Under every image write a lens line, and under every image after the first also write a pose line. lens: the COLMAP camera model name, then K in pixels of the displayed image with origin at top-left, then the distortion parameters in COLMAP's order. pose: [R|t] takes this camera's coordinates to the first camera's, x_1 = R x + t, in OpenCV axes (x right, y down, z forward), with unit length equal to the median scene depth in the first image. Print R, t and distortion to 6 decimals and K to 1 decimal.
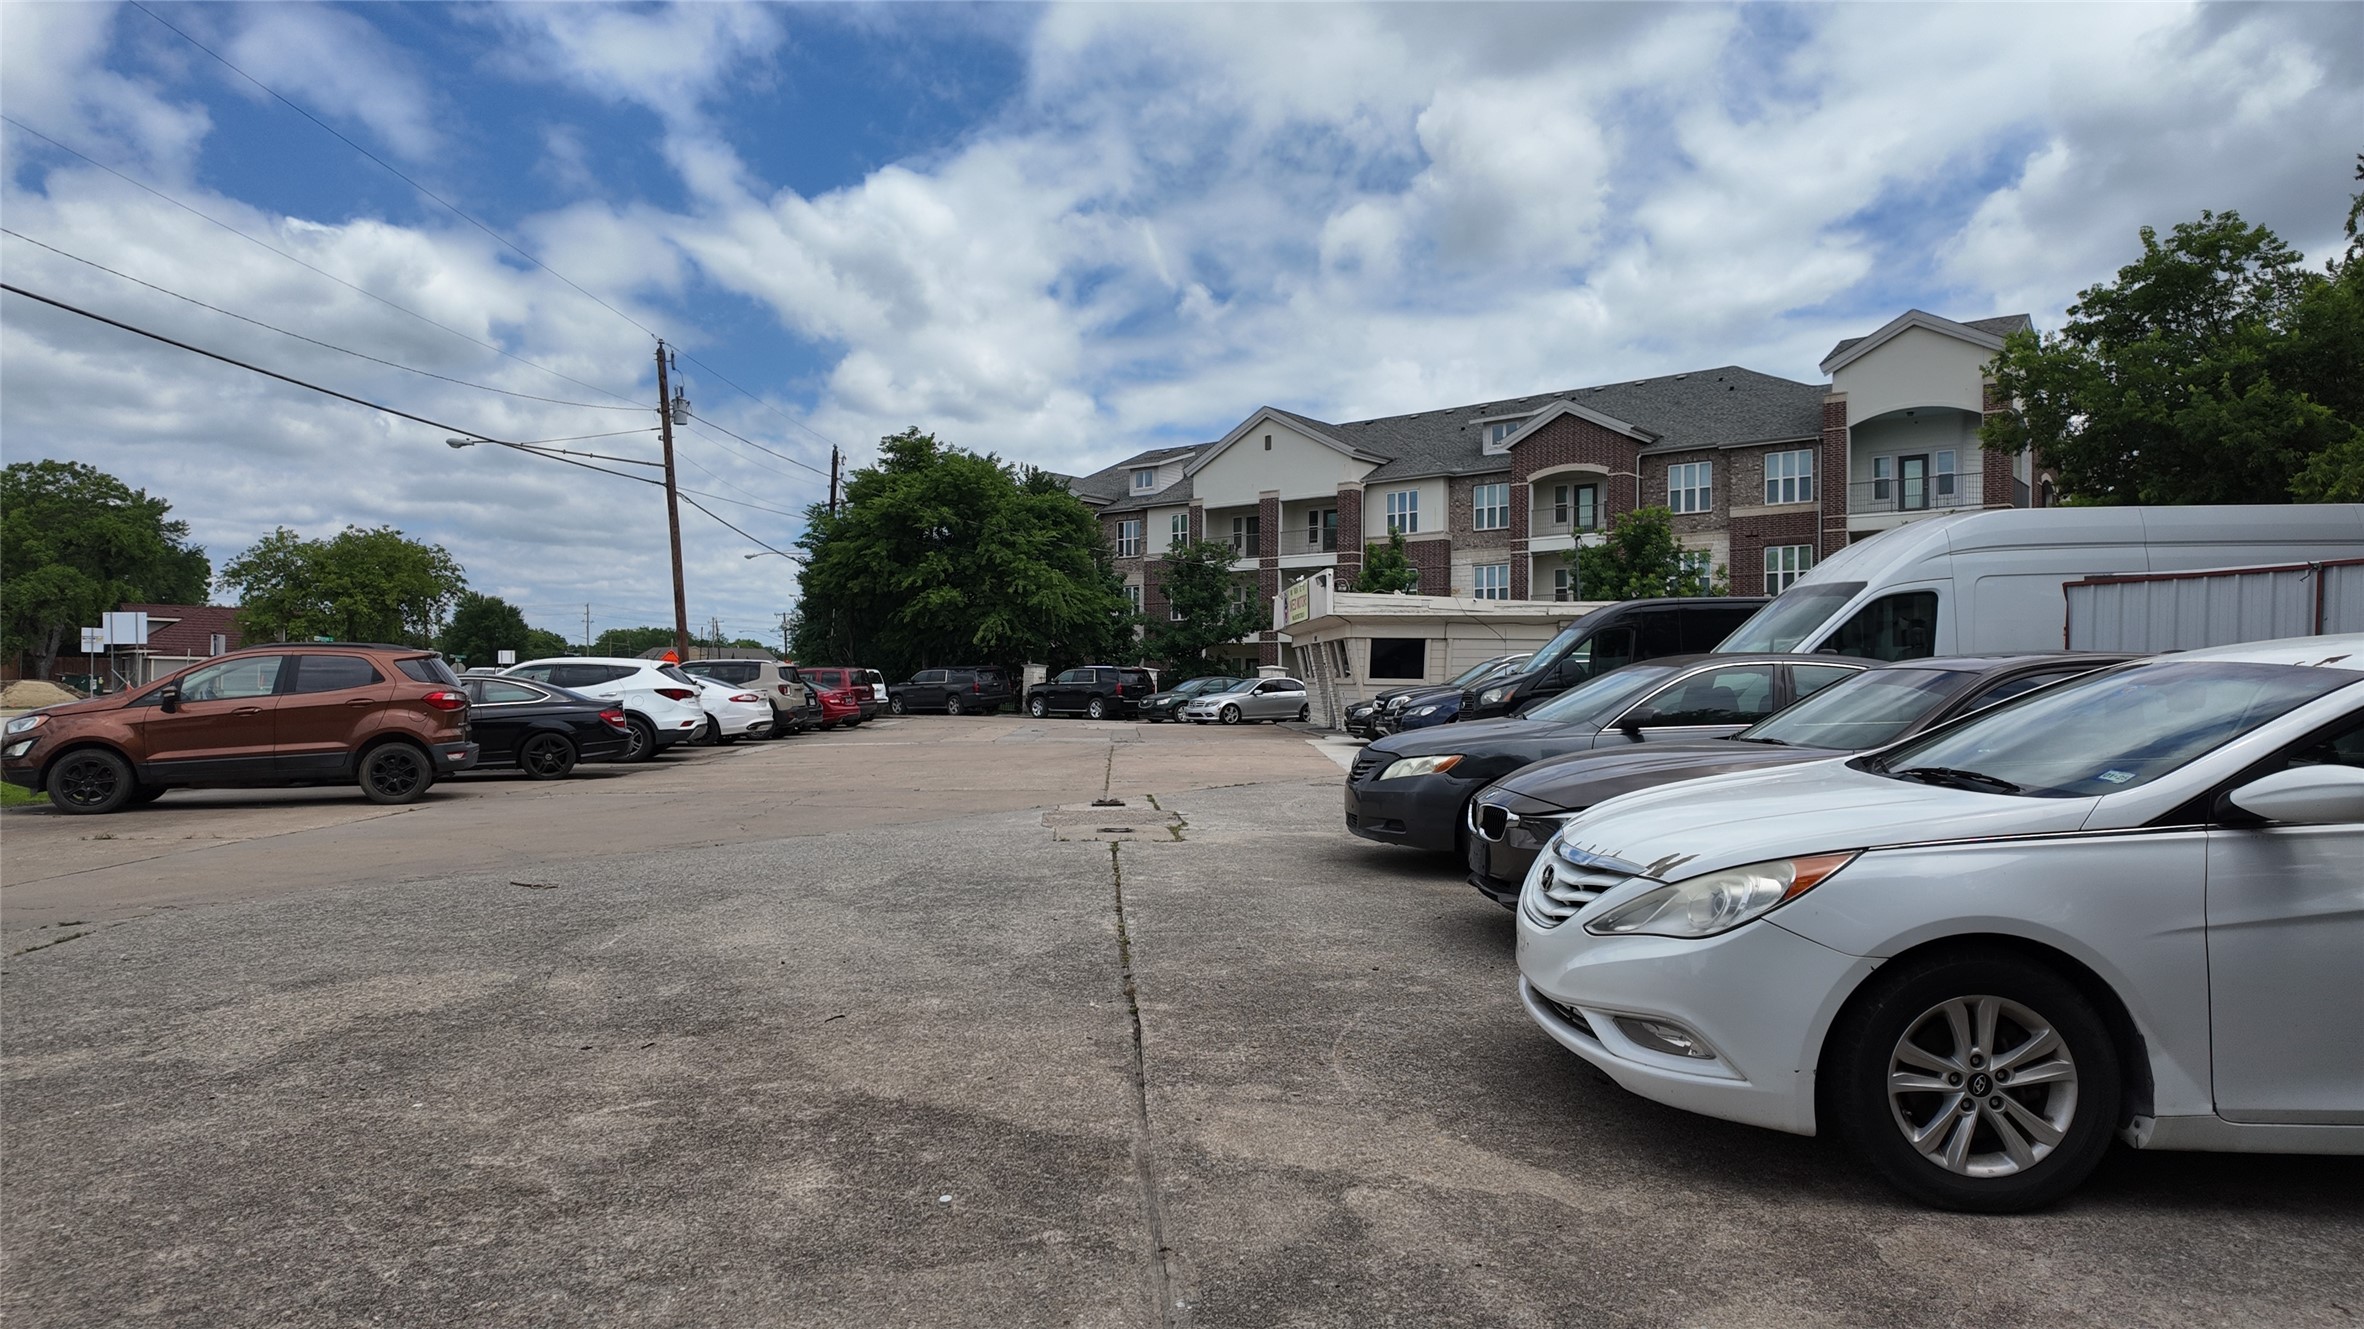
lens RADIAL K [[1386.2, 0, 1185.6], [0, 1386.2, 672.9], [0, 0, 1]] dist [0.067818, -0.061792]
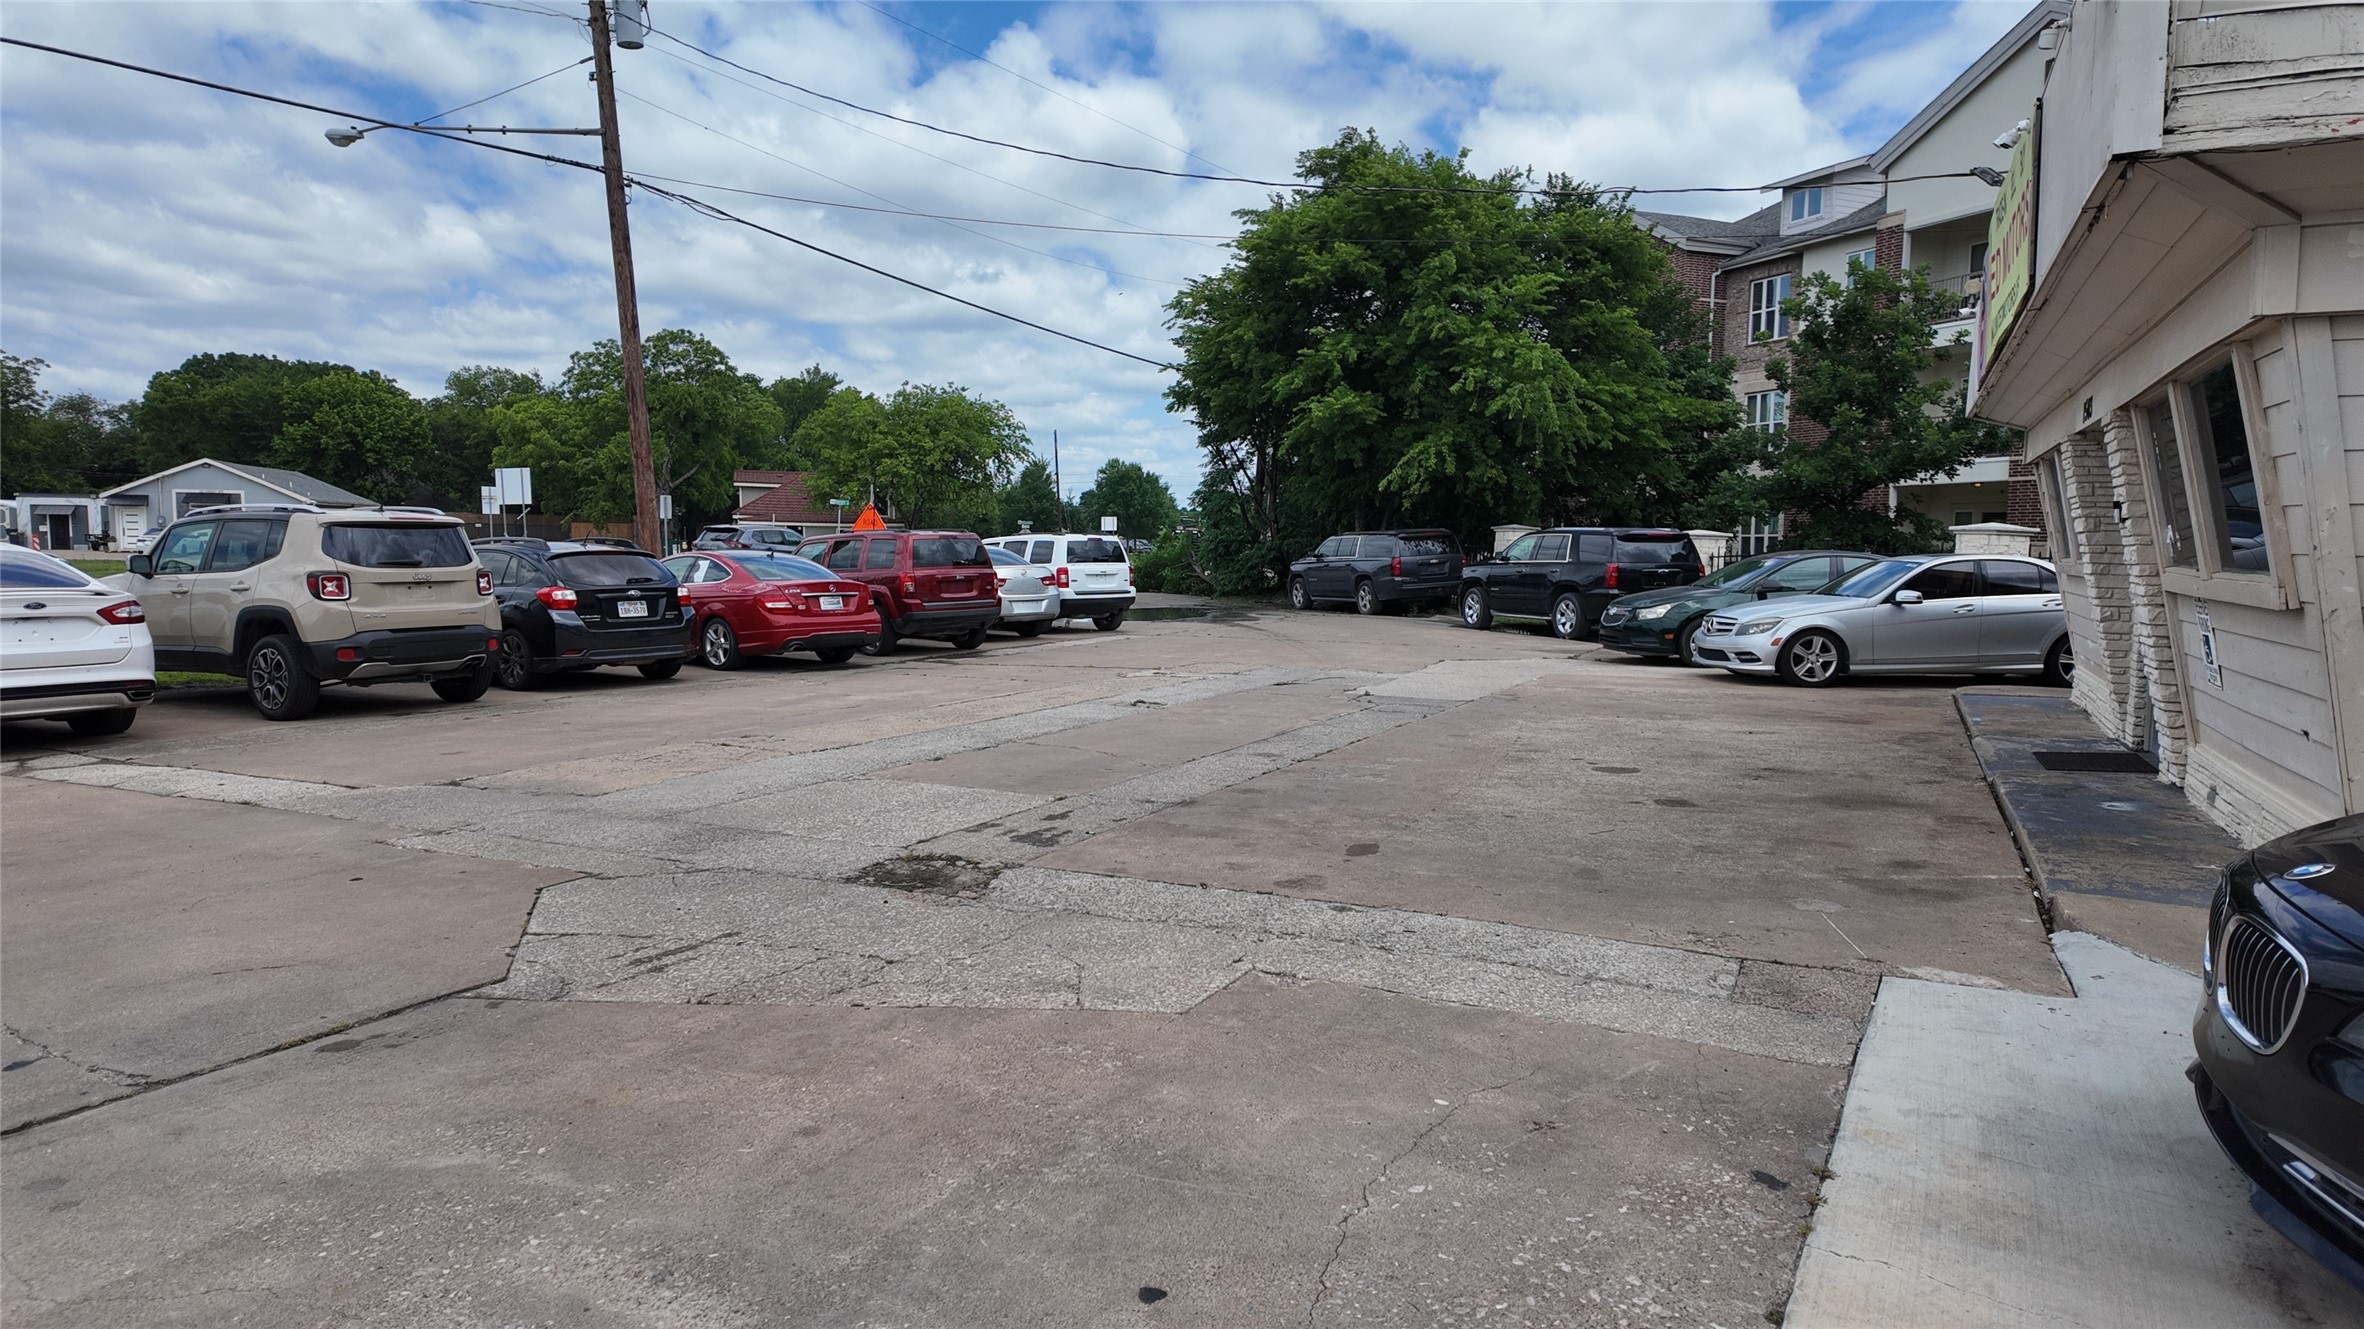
lens RADIAL K [[1386.2, 0, 1174.6], [0, 1386.2, 675.7], [0, 0, 1]] dist [0.067818, -0.061792]
pose [[0.869555, 0.049303, -0.491368, 0.055038], [-0.001112, 0.995197, 0.097888, -0.000784], [0.493835, -0.084573, 0.865433, 0.486883]]
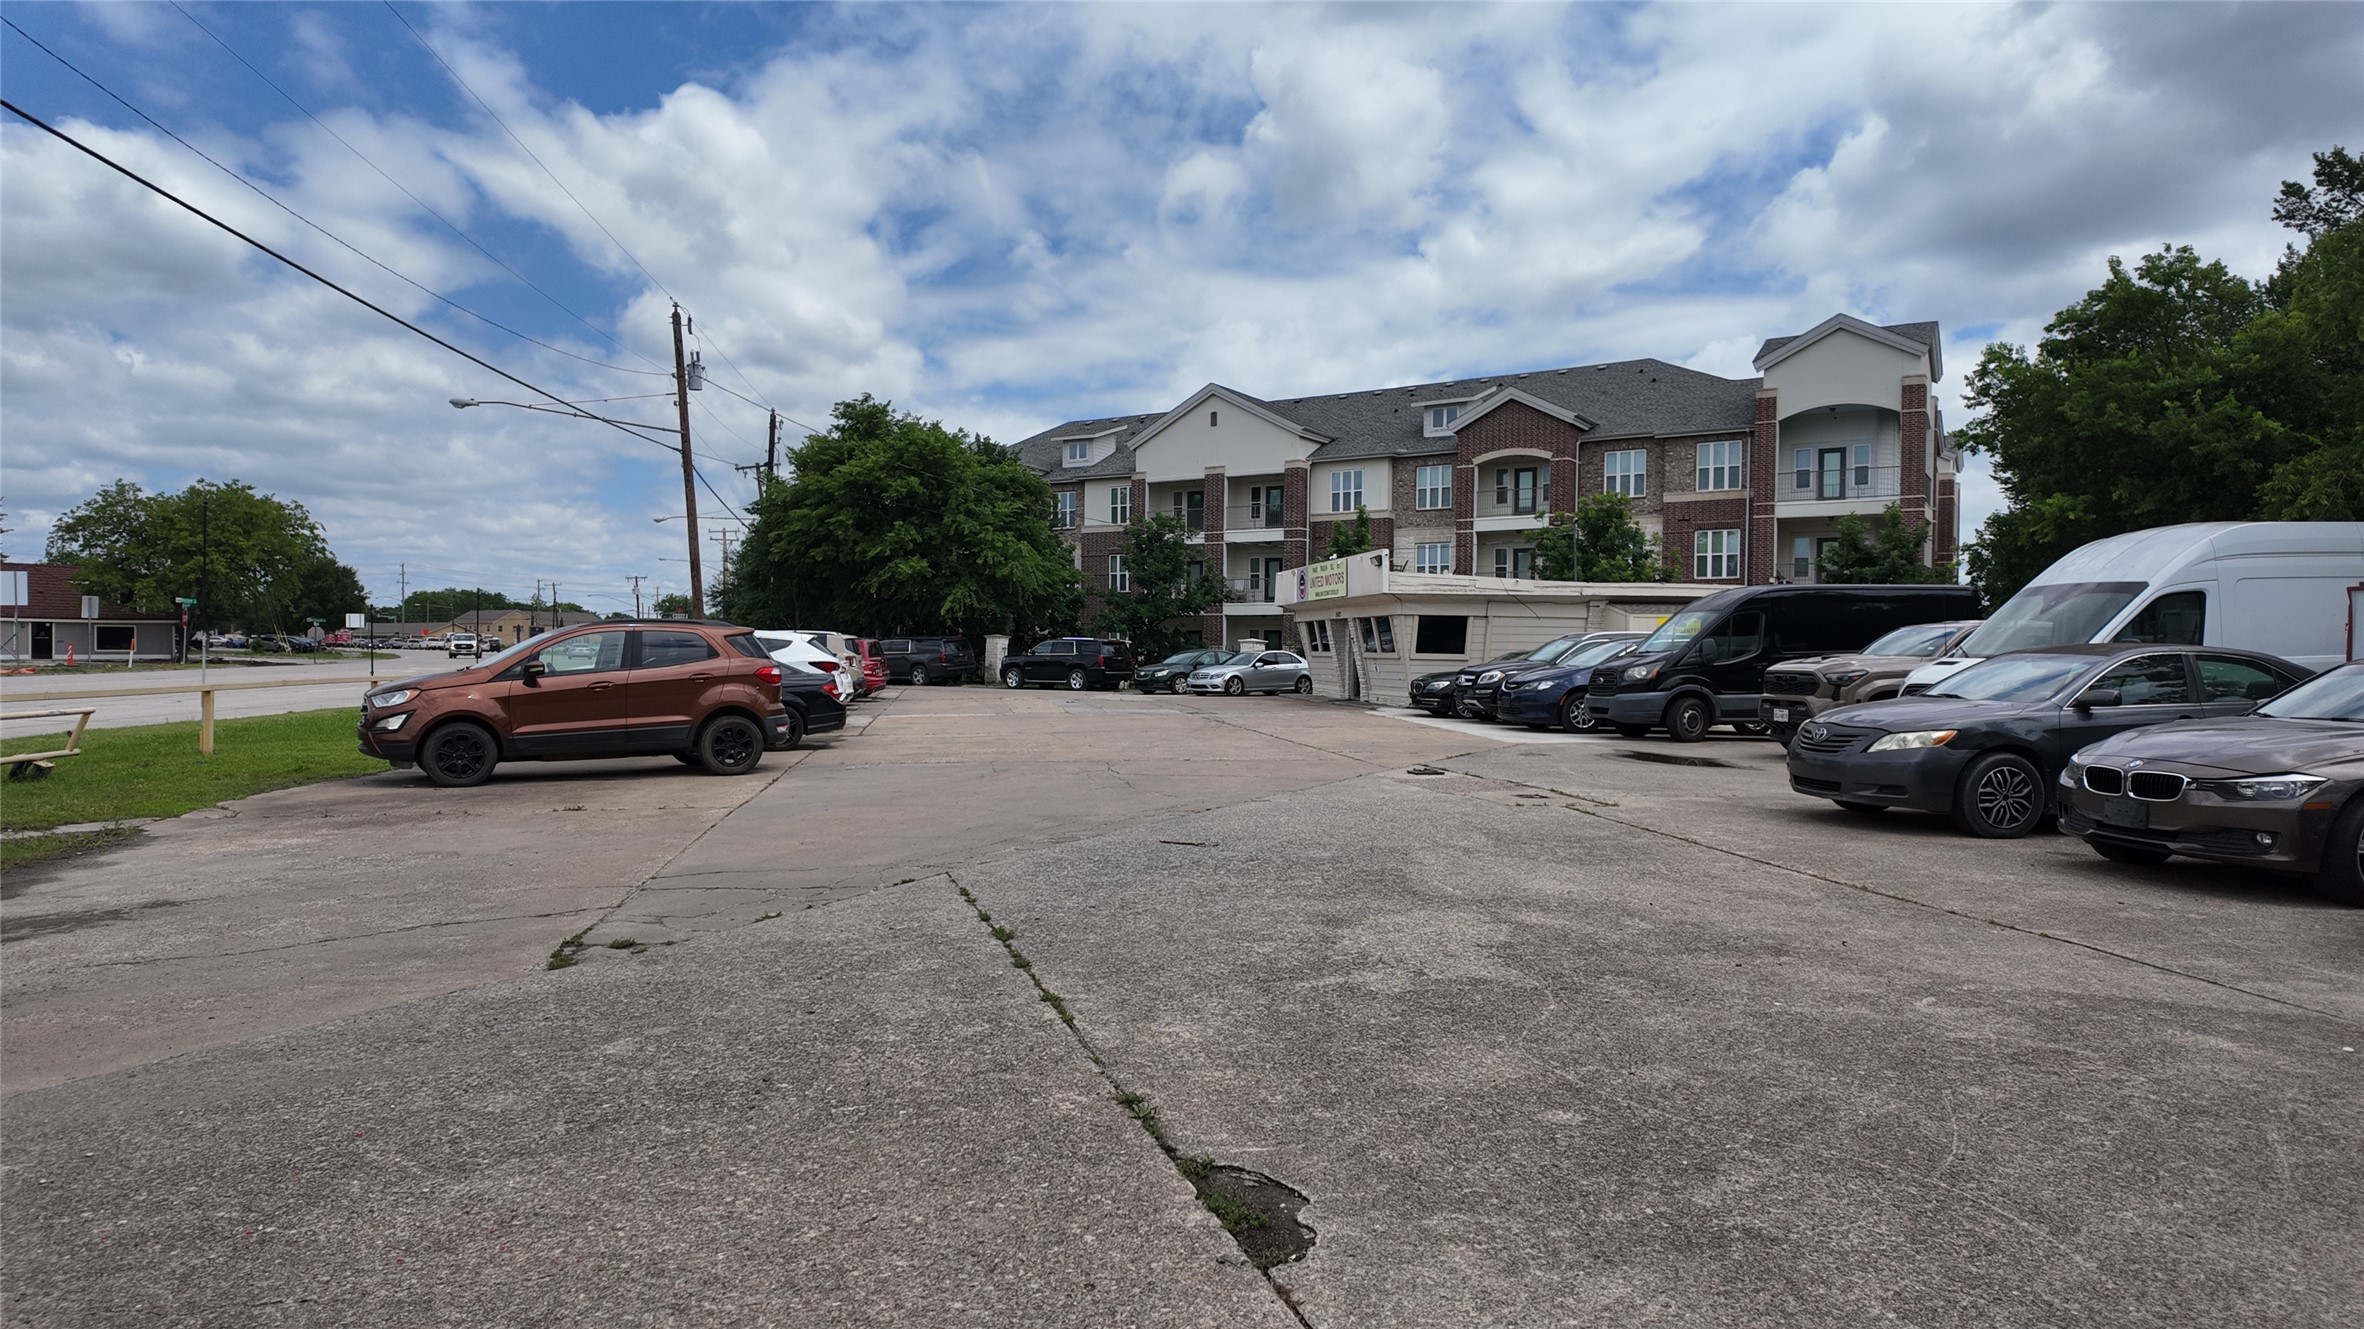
lens RADIAL K [[1386.2, 0, 1185.8], [0, 1386.2, 724.0], [0, 0, 1]] dist [0.067818, -0.061792]
pose [[0.992530, -0.000666, 0.122000, -0.105833], [-0.006571, 0.998242, 0.058906, -0.002498], [-0.121825, -0.059267, 0.990781, -0.024720]]
